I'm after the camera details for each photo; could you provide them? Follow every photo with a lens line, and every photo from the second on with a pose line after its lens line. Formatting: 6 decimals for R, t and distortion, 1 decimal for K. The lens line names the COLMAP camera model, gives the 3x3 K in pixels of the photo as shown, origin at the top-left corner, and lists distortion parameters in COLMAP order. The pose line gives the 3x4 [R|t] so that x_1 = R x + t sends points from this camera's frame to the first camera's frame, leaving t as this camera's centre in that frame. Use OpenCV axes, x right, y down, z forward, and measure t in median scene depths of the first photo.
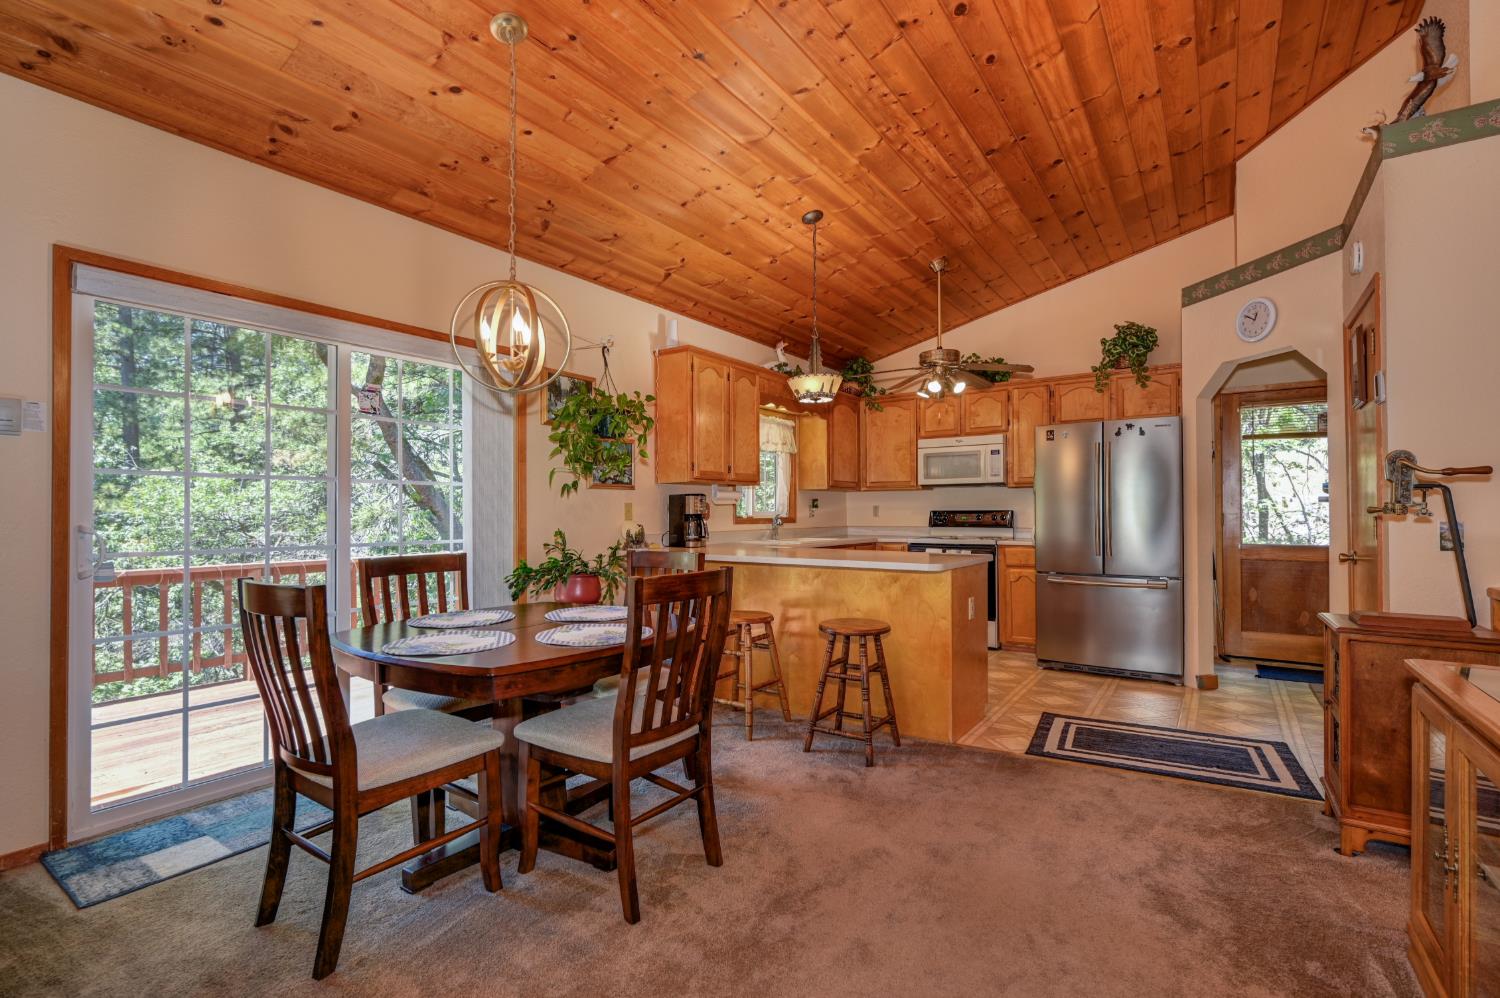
lens RADIAL K [[685.8, 0, 744.4], [0, 685.8, 505.4], [0, 0, 1]] dist [-0.003029, 0.000231]
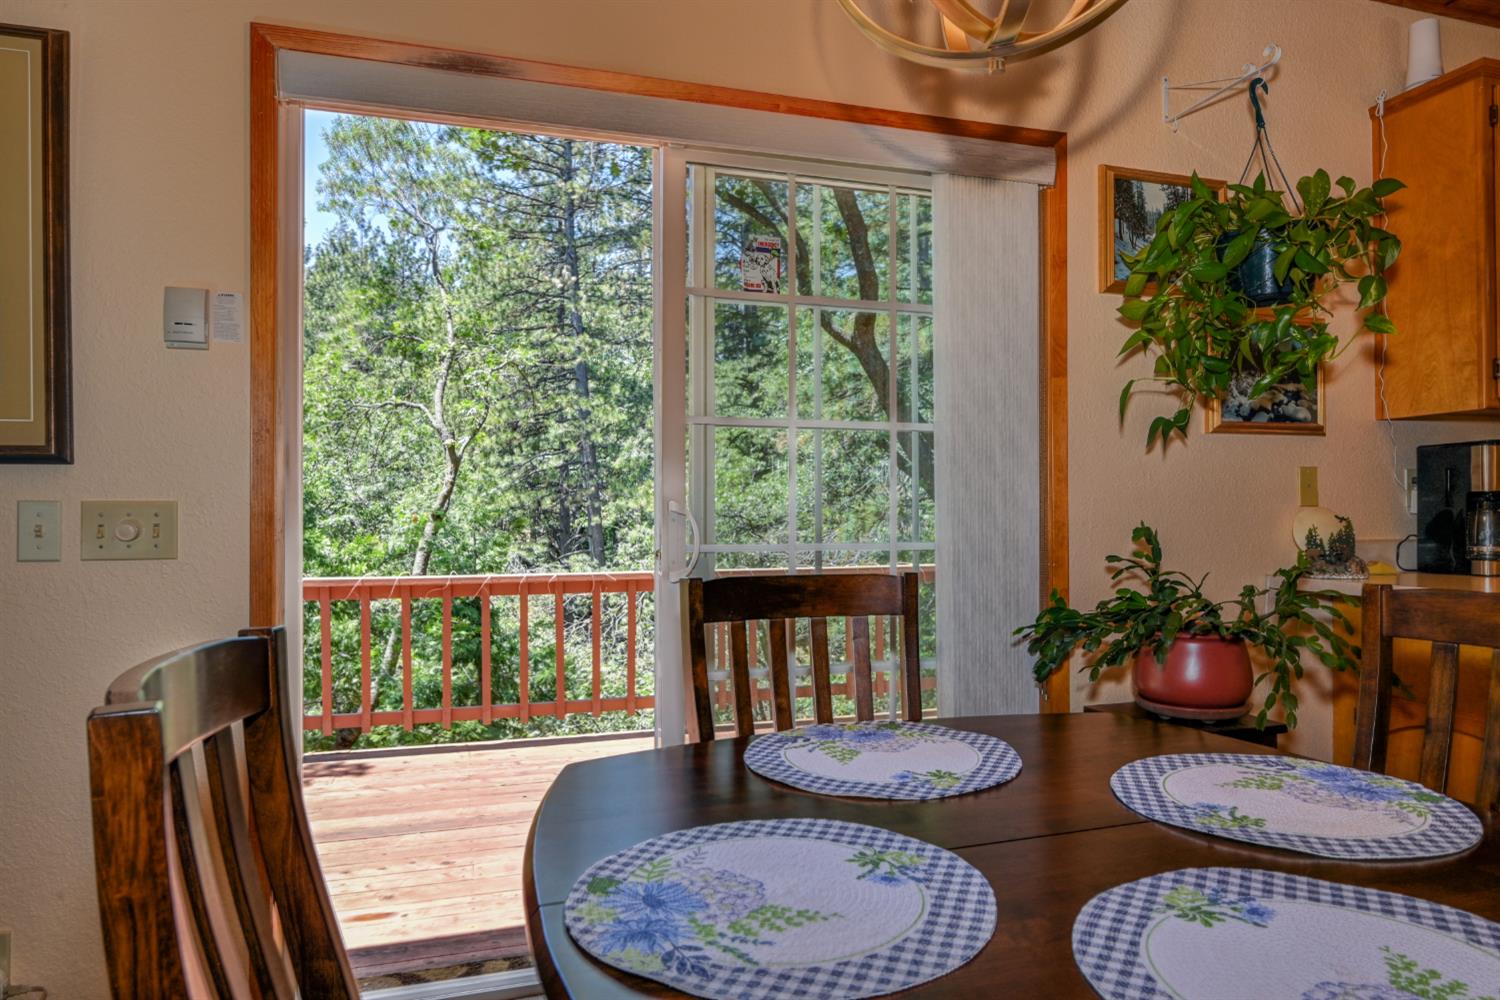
lens RADIAL K [[961.1, 0, 746.7], [0, 961.1, 503.0], [0, 0, 1]] dist [-0.004524, -0.000039]
pose [[0.799608, -0.003374, -0.600513, -0.085060], [0.005448, 0.999984, 0.001636, 0.015435], [0.600498, -0.004579, 0.799613, 0.292075]]
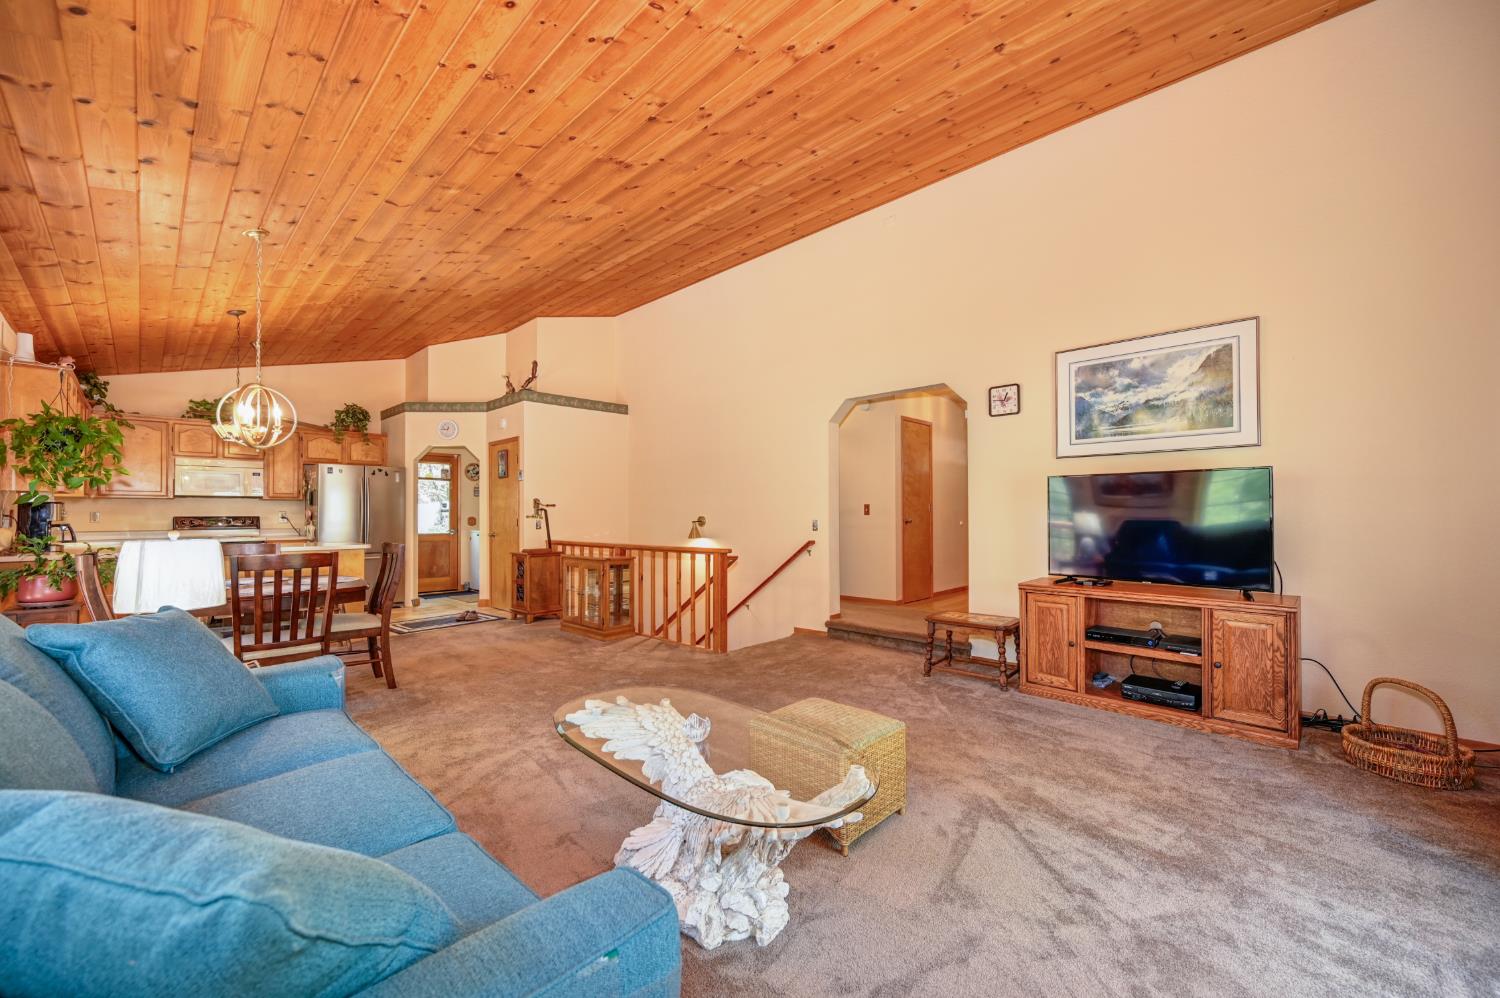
lens RADIAL K [[583.6, 0, 750.1], [0, 583.6, 508.1], [0, 0, 1]] dist [-0.005587, 0.000367]
pose [[0.167374, 0.012055, 0.985820, -0.769339], [-0.008283, 0.999907, -0.010821, -0.005287], [-0.985859, -0.006354, 0.167458, -0.224318]]
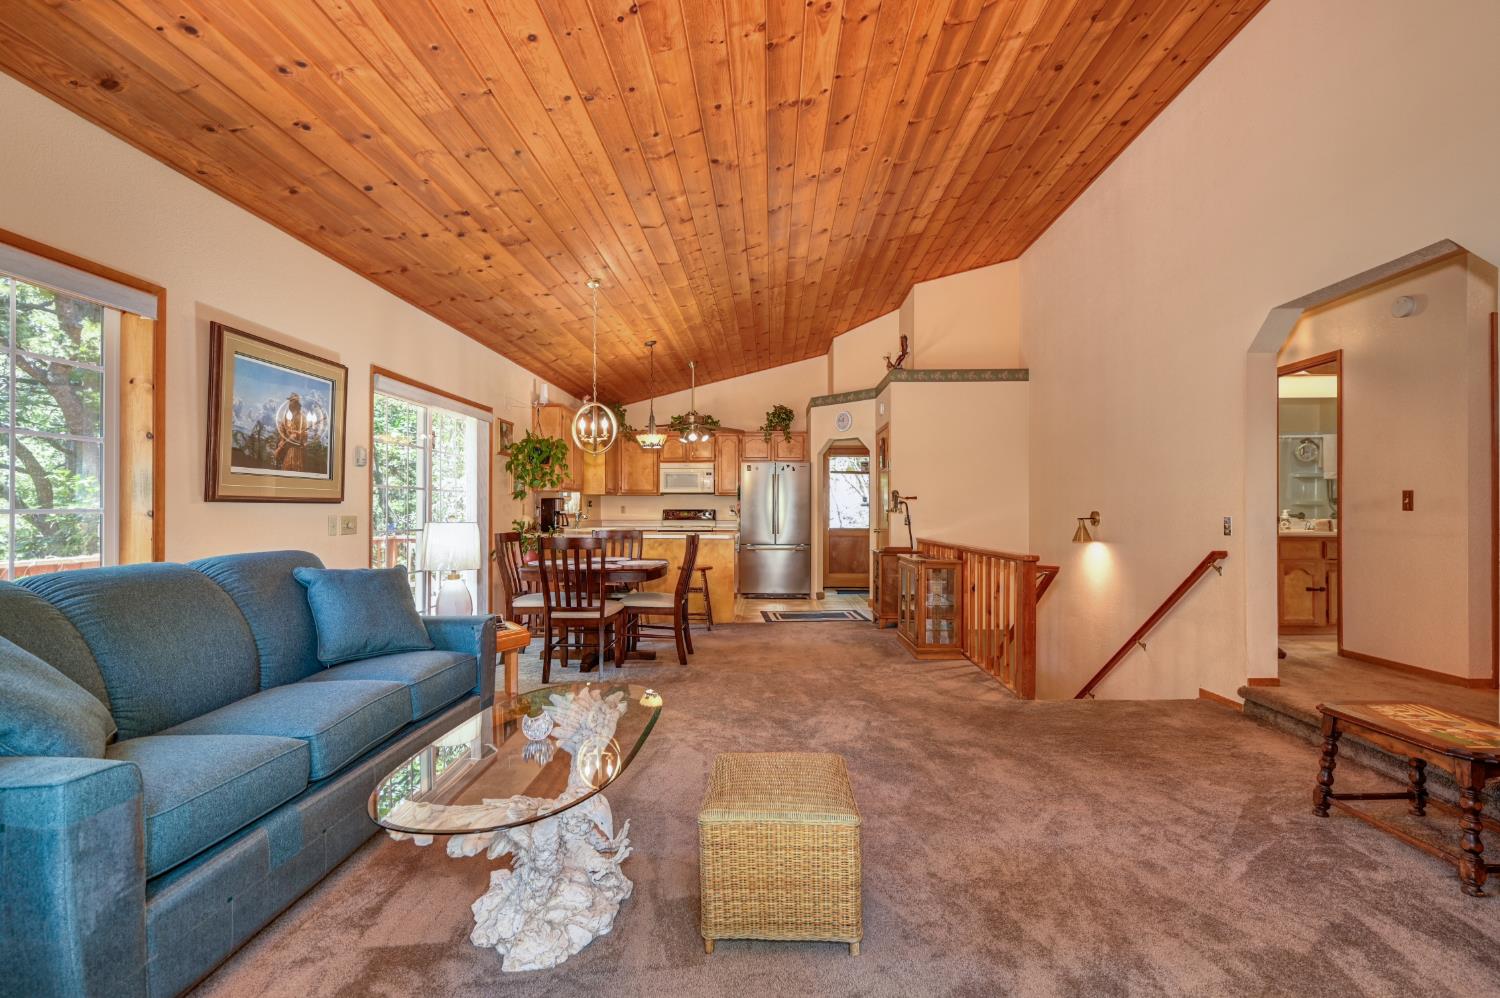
lens RADIAL K [[685.8, 0, 756.9], [0, 685.8, 509.3], [0, 0, 1]] dist [-0.003029, 0.000231]
pose [[0.834686, 0.004489, 0.550707, -0.540862], [-0.009399, 0.999937, 0.006095, -0.005154], [-0.550646, -0.010264, 0.834676, -0.528419]]
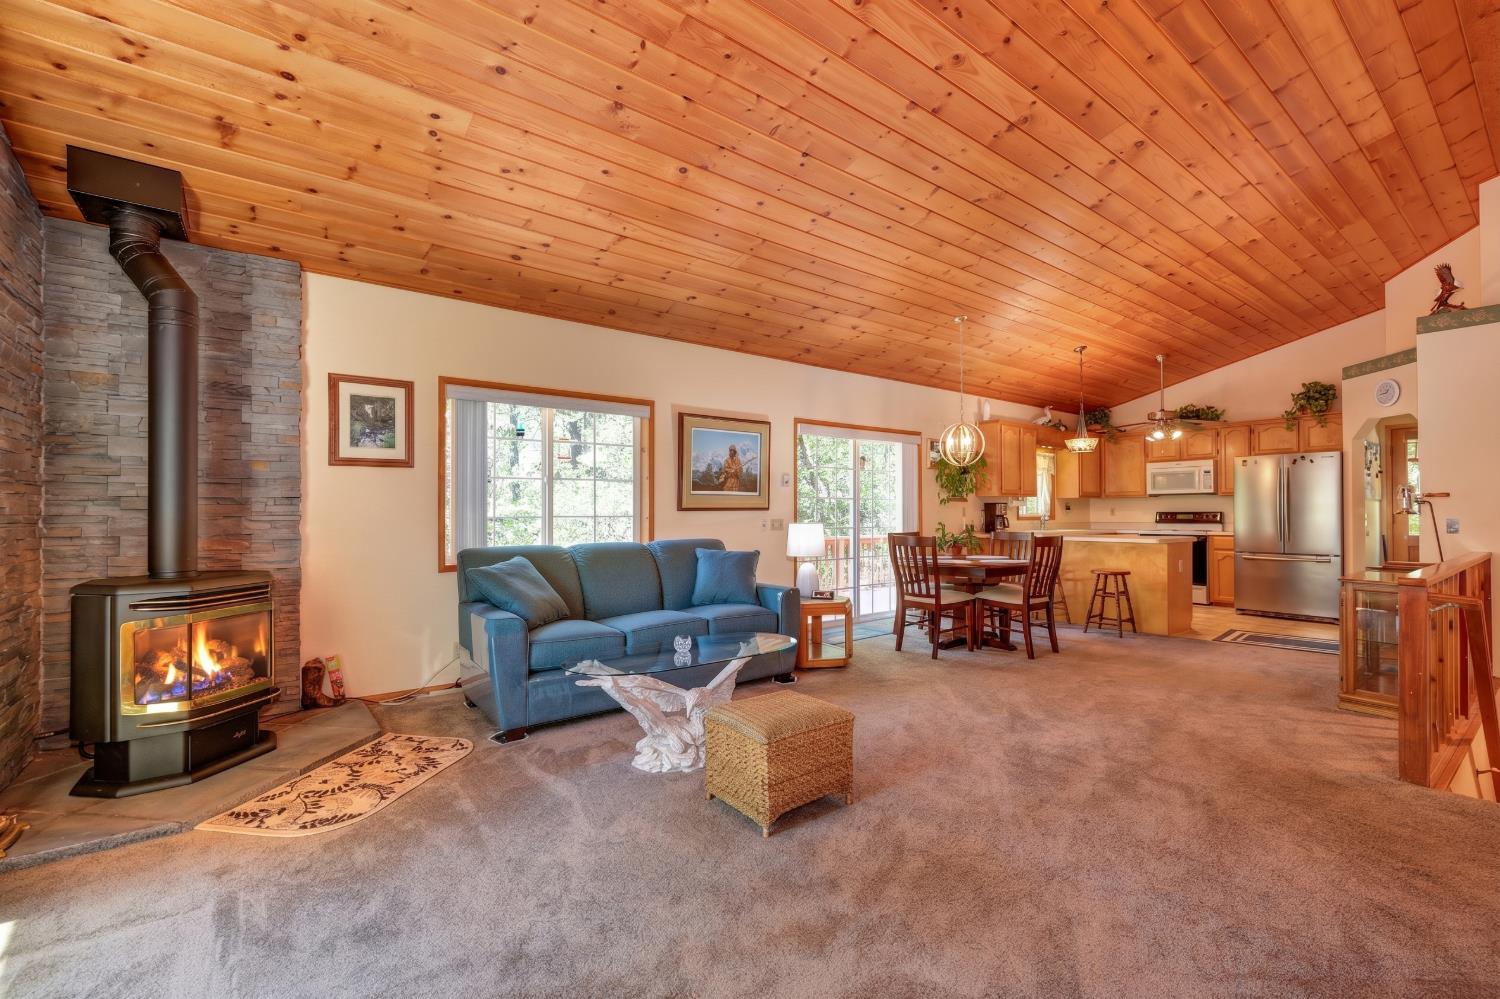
lens RADIAL K [[625.2, 0, 761.8], [0, 625.2, 507.6], [0, 0, 1]] dist [0.004240, -0.000291]
pose [[0.954716, -0.003487, -0.297500, -0.176474], [0.004238, 0.999989, 0.001879, -0.010195], [0.297490, -0.003055, 0.954720, -0.689056]]
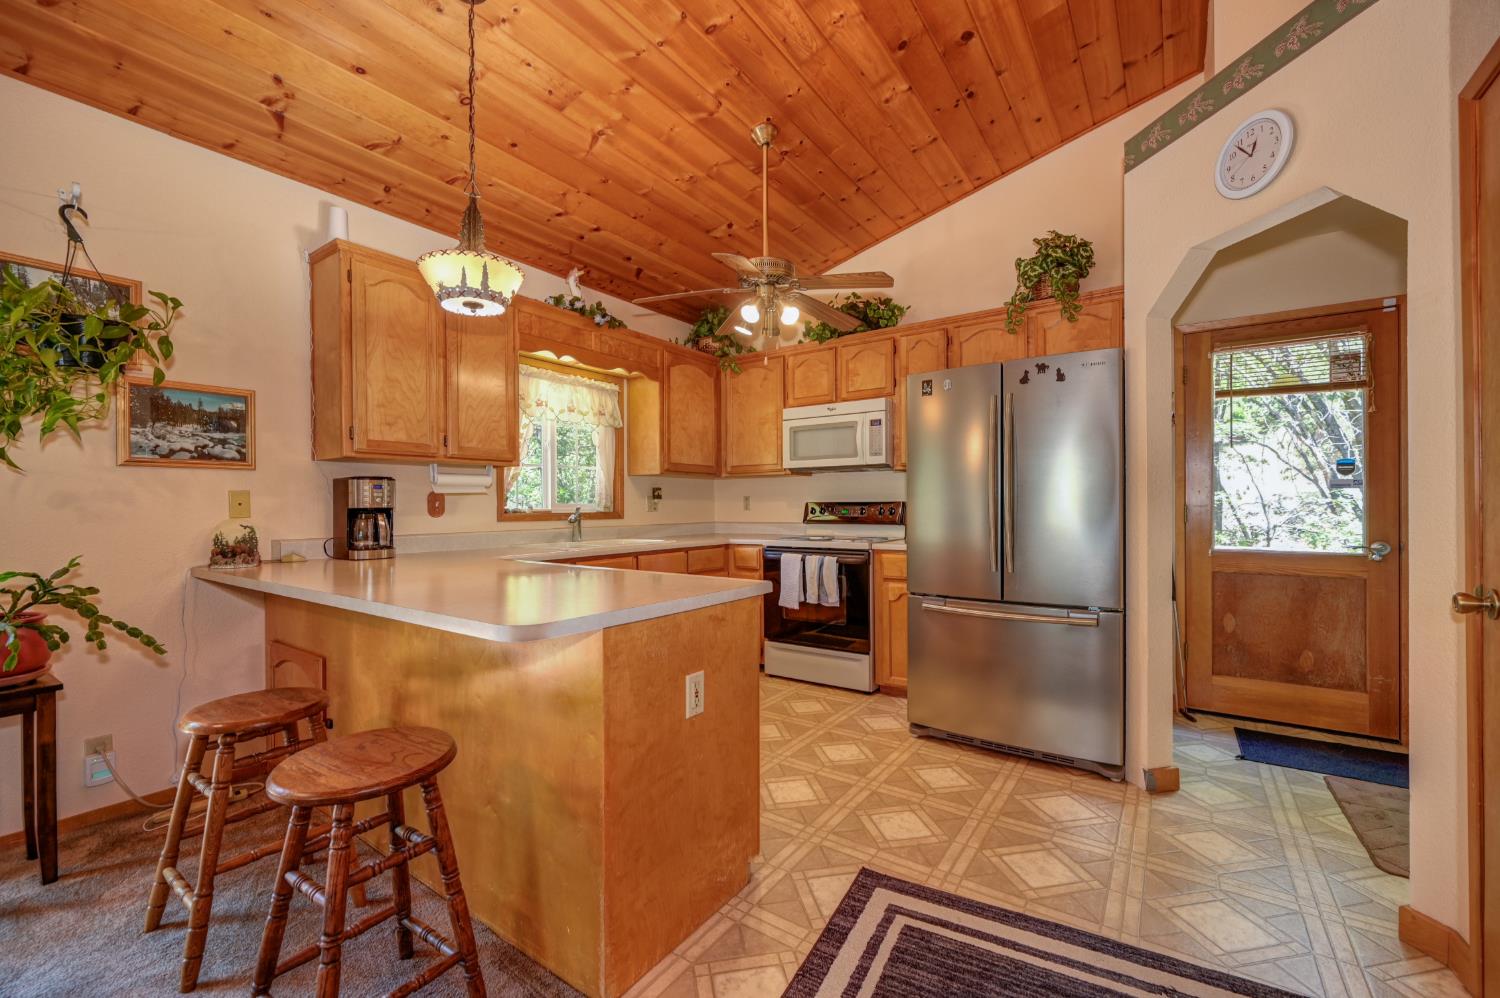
lens RADIAL K [[625.6, 0, 743.1], [0, 625.6, 505.2], [0, 0, 1]] dist [-0.000746, -0.000061]
pose [[0.999997, -0.001873, 0.001340, 0.274278], [0.001860, 0.999947, 0.010111, 0.004599], [-0.001358, -0.010109, 0.999948, 0.404546]]
